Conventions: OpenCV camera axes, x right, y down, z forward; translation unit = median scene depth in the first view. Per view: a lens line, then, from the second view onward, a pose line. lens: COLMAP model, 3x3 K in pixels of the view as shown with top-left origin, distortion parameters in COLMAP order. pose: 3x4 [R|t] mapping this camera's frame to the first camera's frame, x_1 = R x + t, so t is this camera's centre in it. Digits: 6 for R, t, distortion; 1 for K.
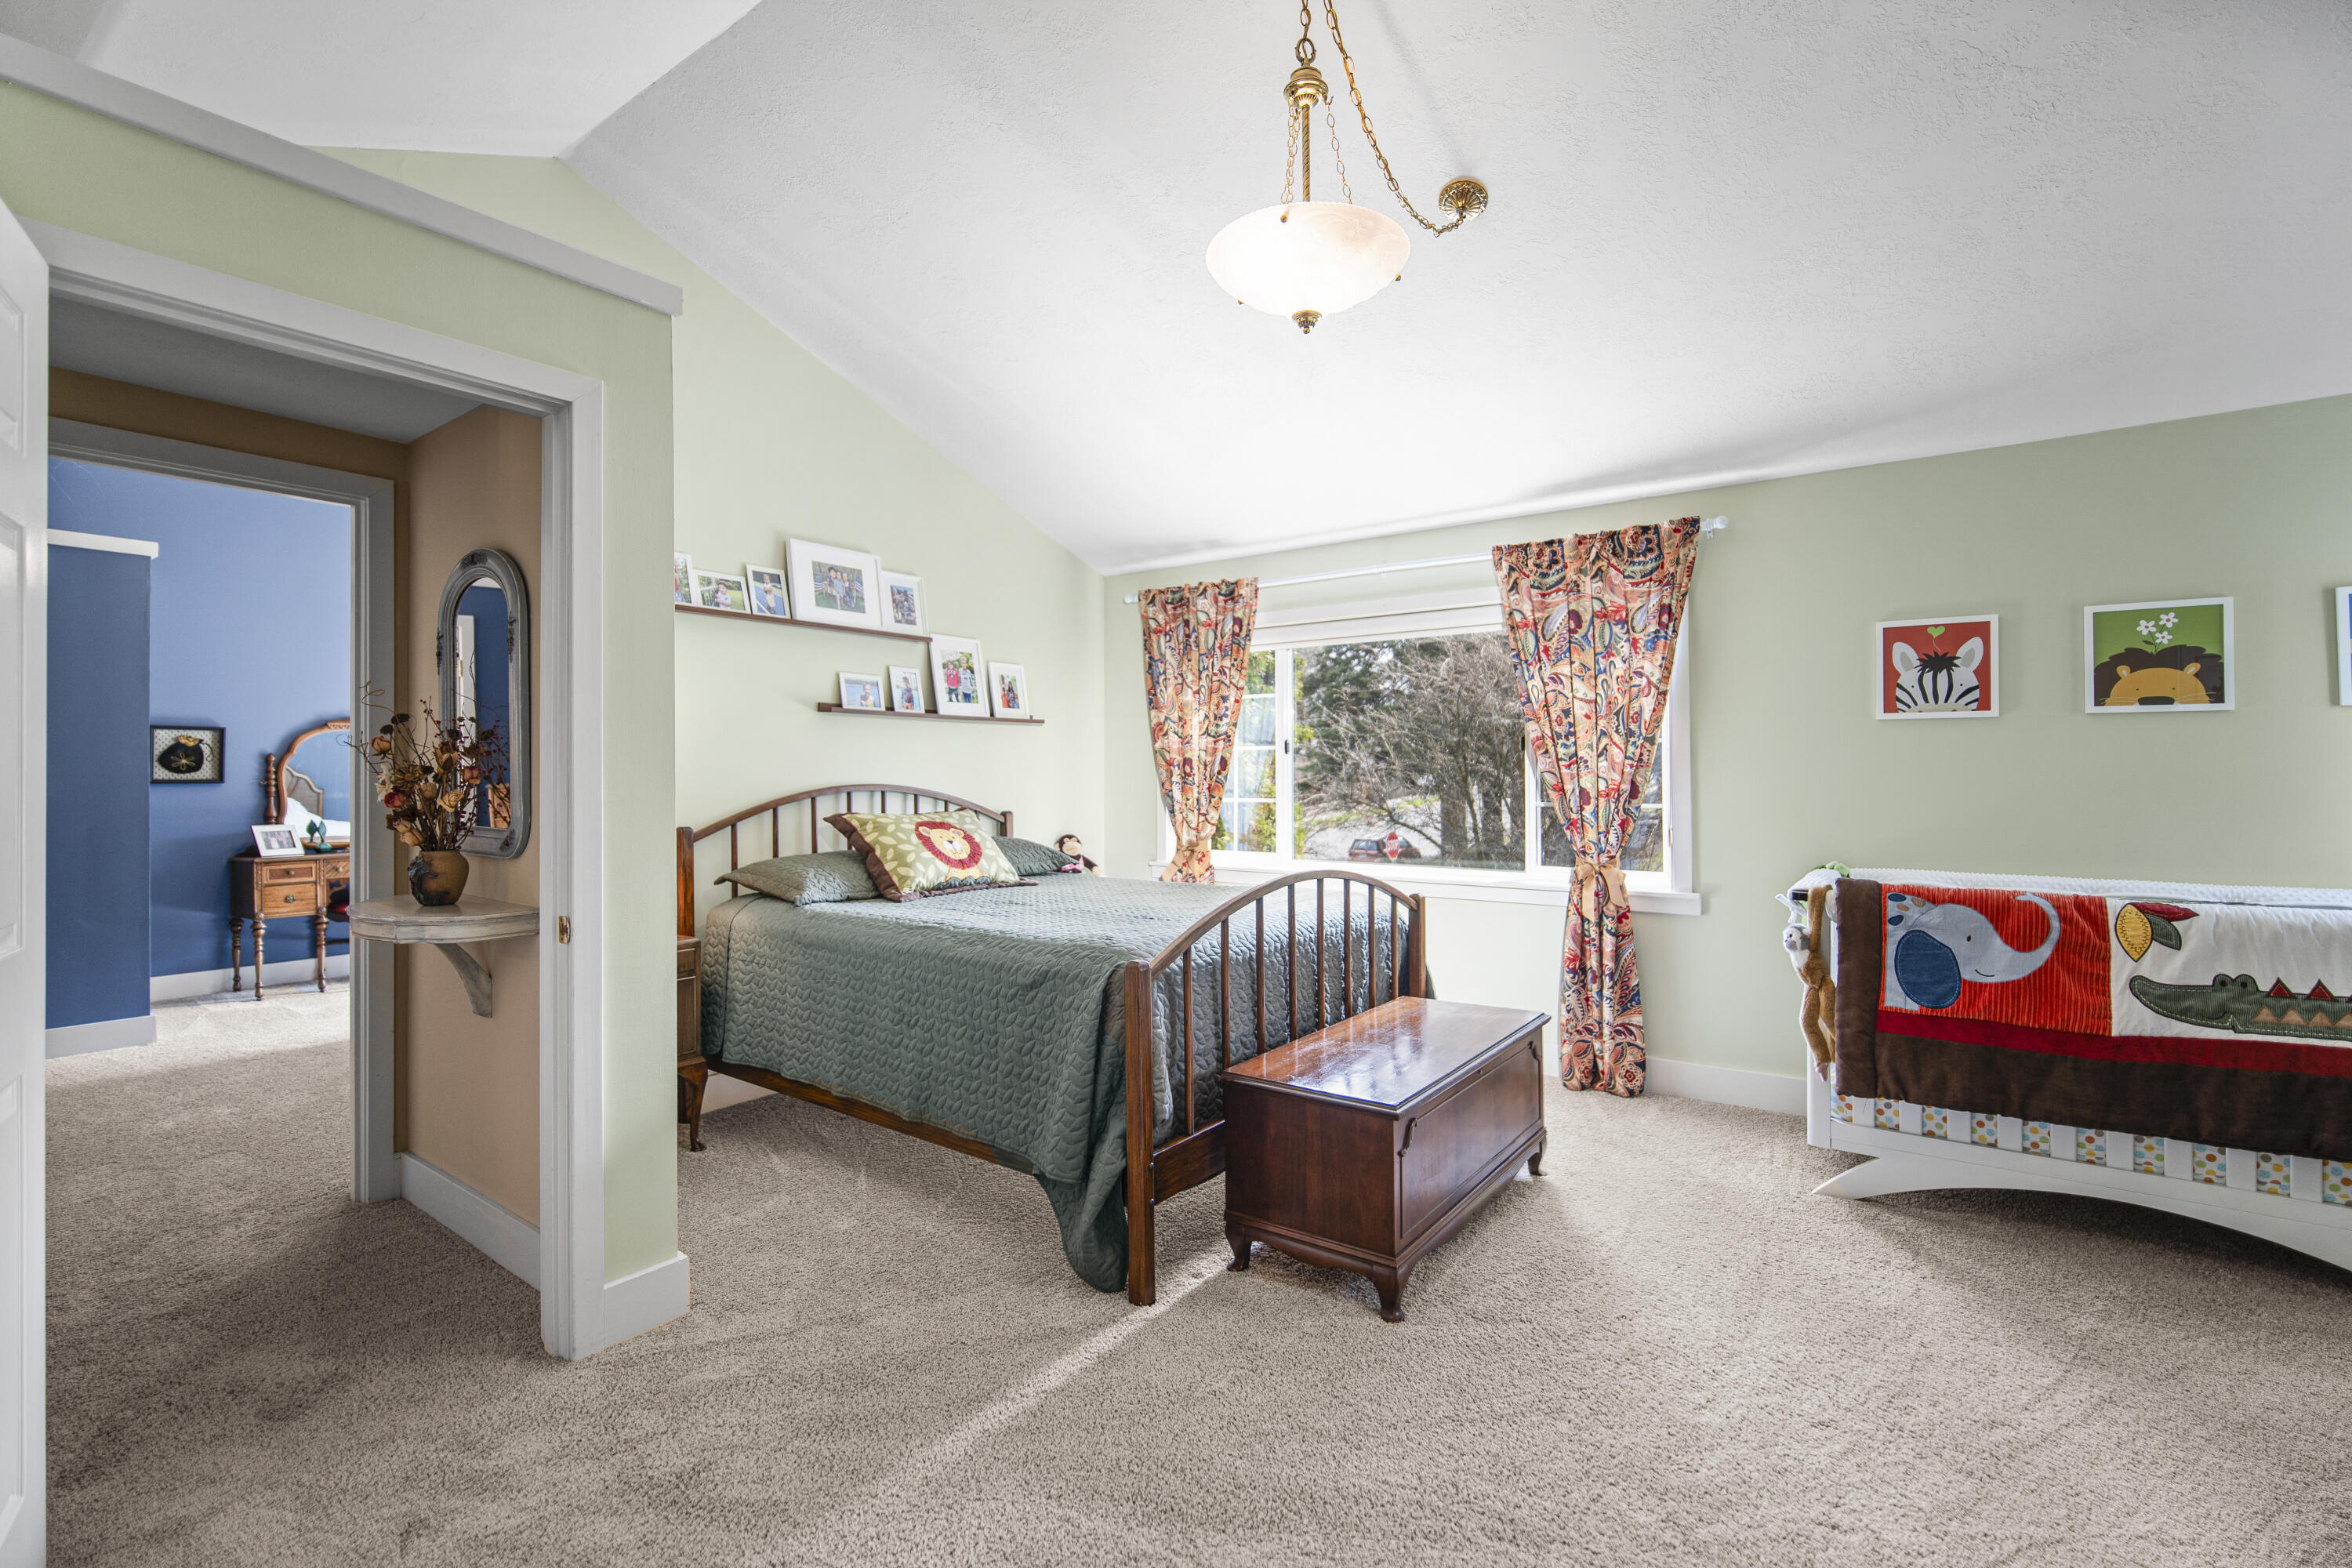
lens RADIAL K [[1023.9, 0, 1186.3], [0, 1023.9, 764.3], [0, 0, 1]] dist [0.002270, 0.000462]
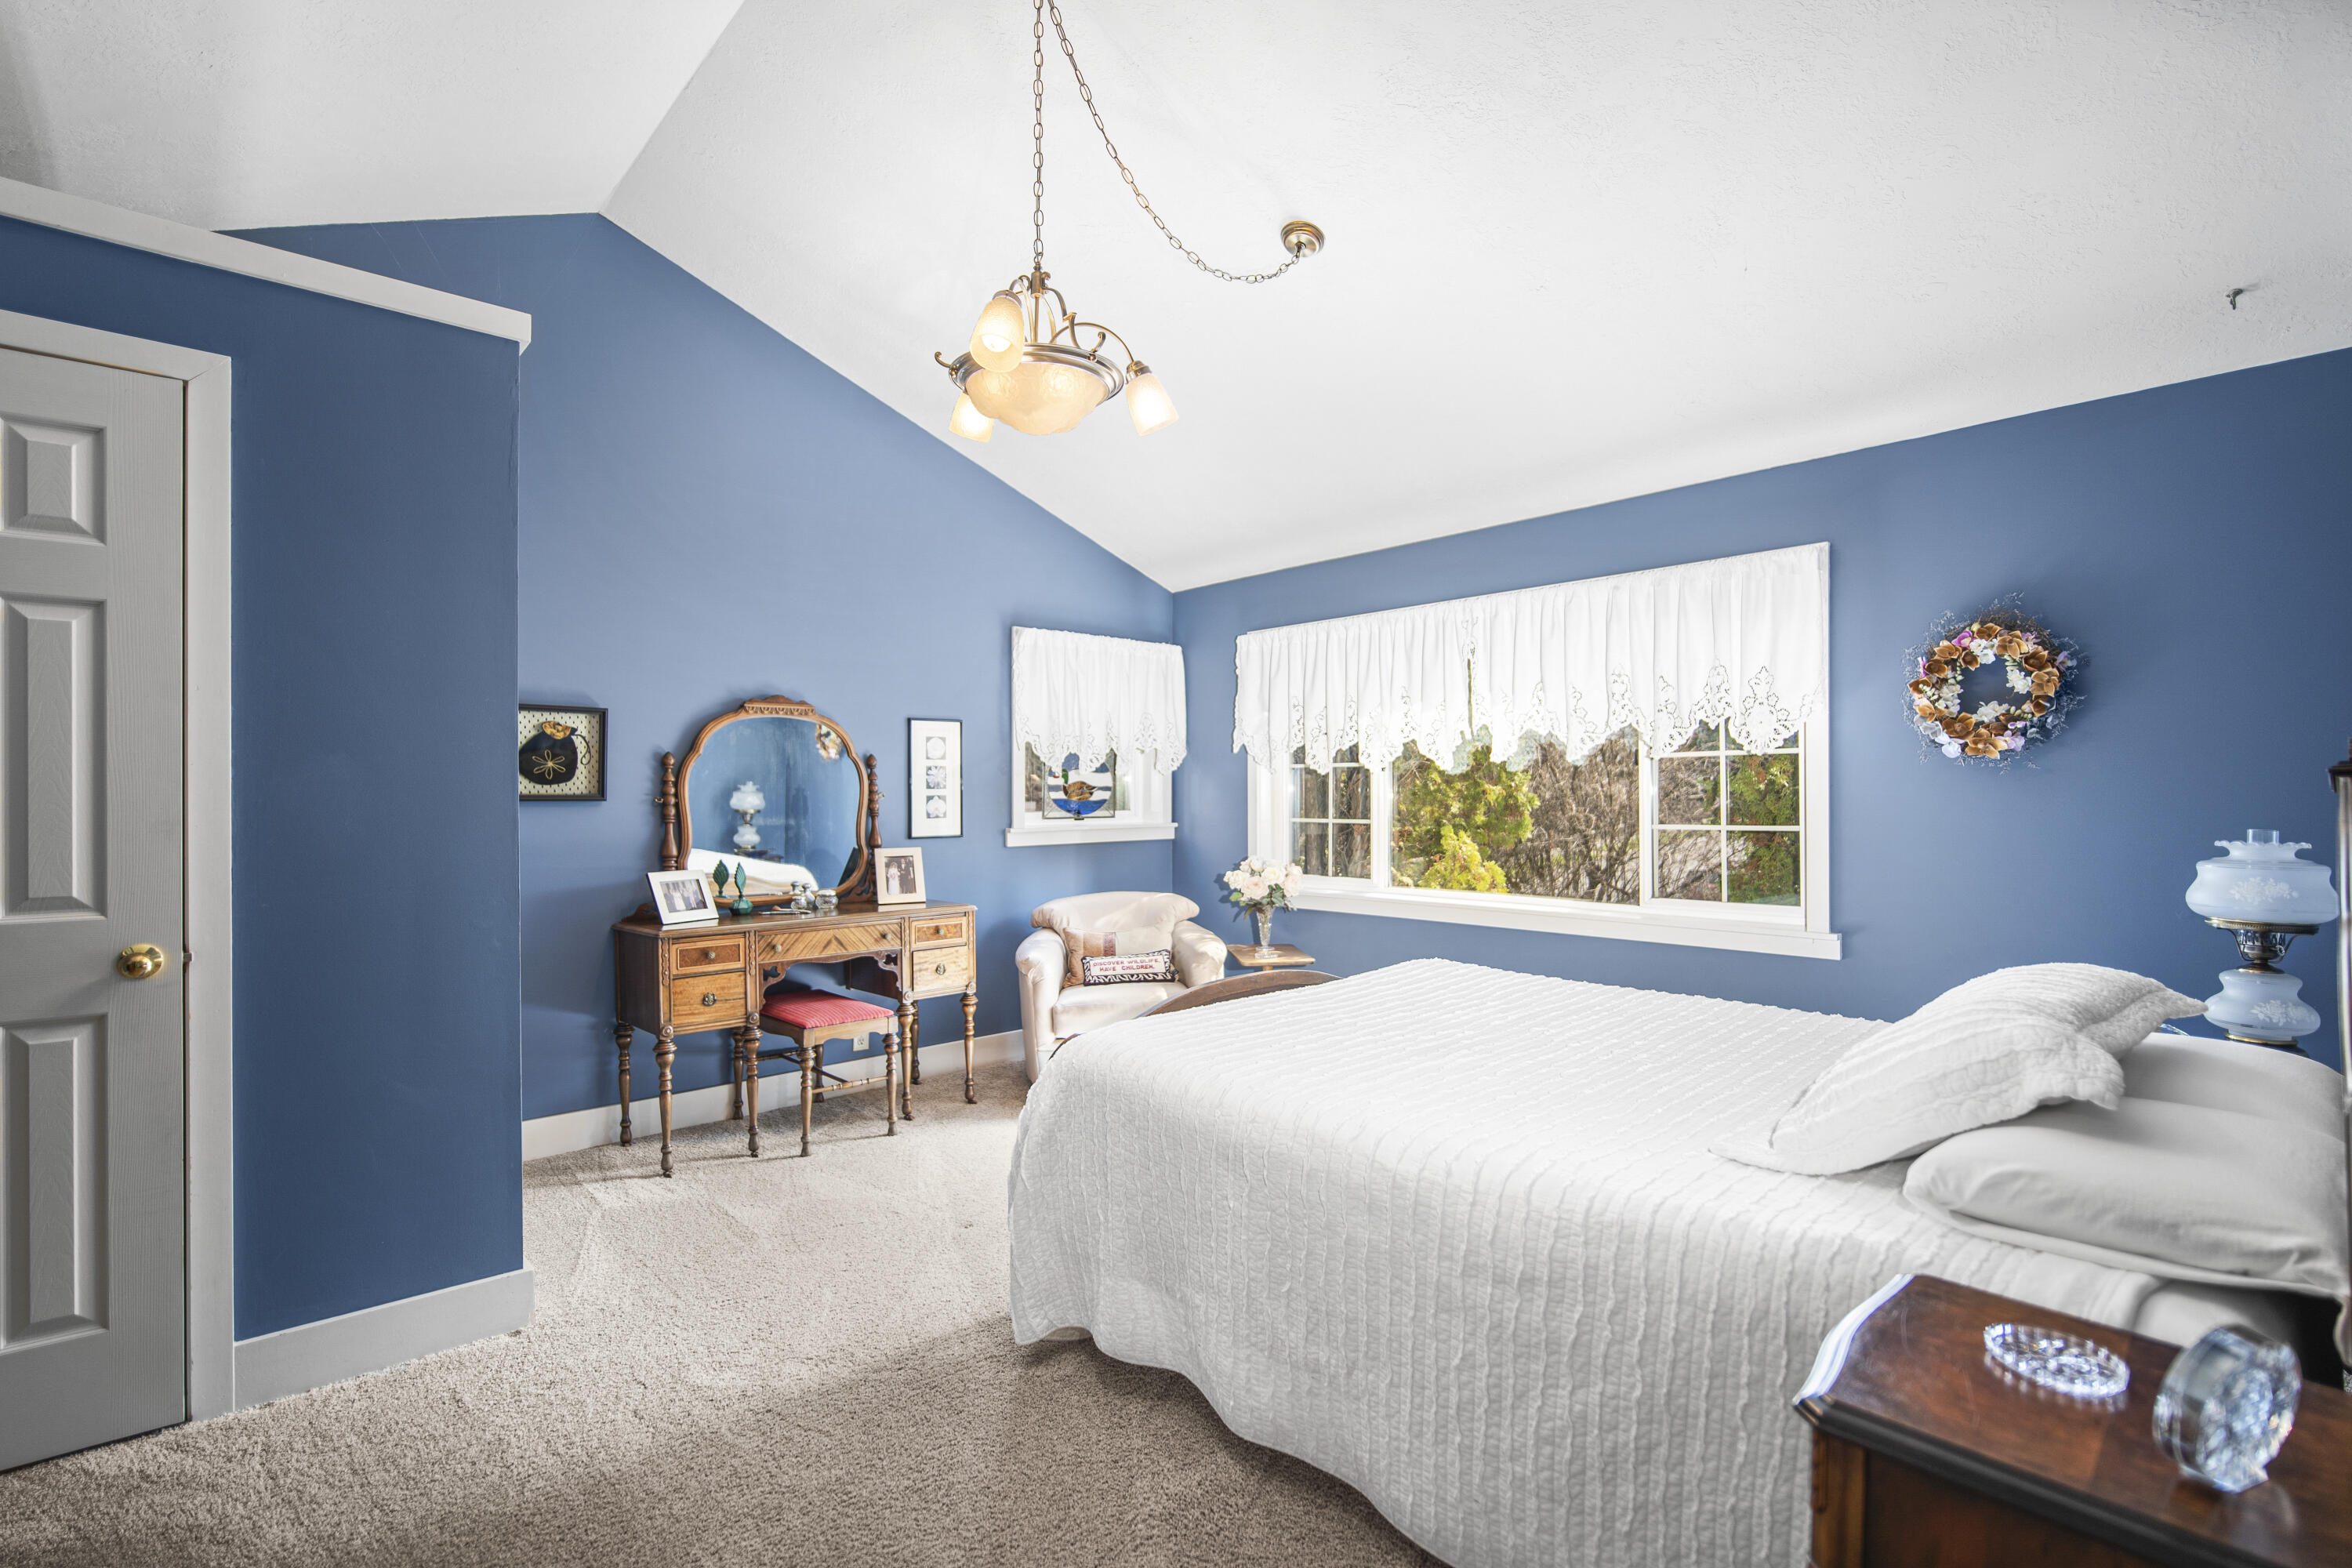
lens RADIAL K [[1023.9, 0, 1168.4], [0, 1023.9, 800.6], [0, 0, 1]] dist [0.002270, 0.000462]
pose [[0.983433, 0.006479, -0.181158, -0.504639], [-0.003619, 0.999864, 0.016118, 0.007097], [0.181238, -0.015195, 0.983322, 0.468744]]
